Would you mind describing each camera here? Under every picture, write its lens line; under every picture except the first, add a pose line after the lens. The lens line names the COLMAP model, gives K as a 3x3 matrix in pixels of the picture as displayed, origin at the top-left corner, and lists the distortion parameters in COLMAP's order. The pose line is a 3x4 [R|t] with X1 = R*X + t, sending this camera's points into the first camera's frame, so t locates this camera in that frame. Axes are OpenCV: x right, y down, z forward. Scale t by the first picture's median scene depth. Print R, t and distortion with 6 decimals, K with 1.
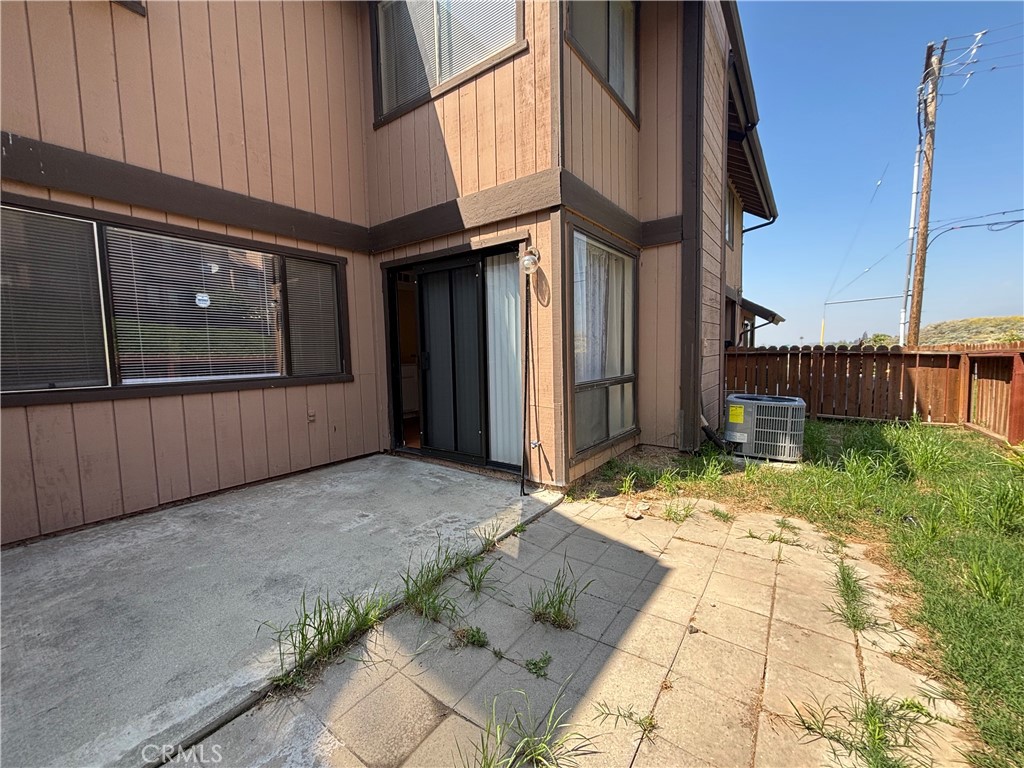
lens RADIAL K [[413.0, 0, 512.0], [0, 413.0, 384.0], [0, 0, 1]] dist [0.001899, -0.000837]
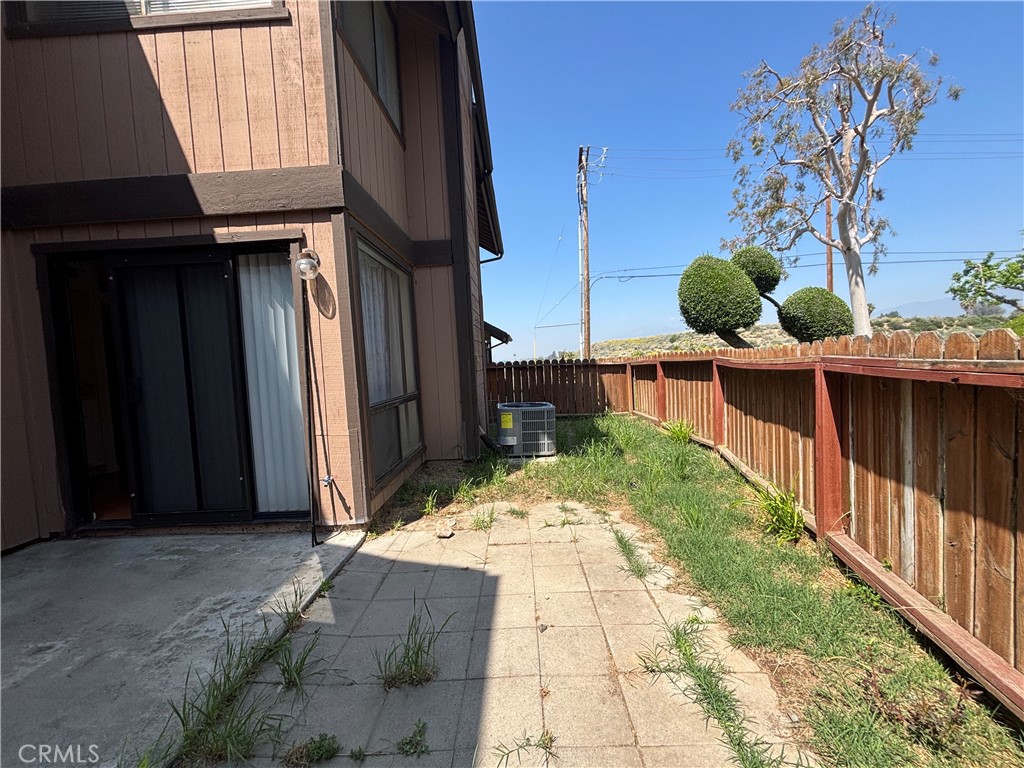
lens RADIAL K [[413.0, 0, 512.0], [0, 413.0, 384.0], [0, 0, 1]] dist [0.001899, -0.000837]
pose [[0.821817, -0.053097, 0.567273, -0.101644], [0.079320, 0.996615, -0.021628, -0.002890], [-0.564204, 0.062771, 0.823246, 0.074596]]
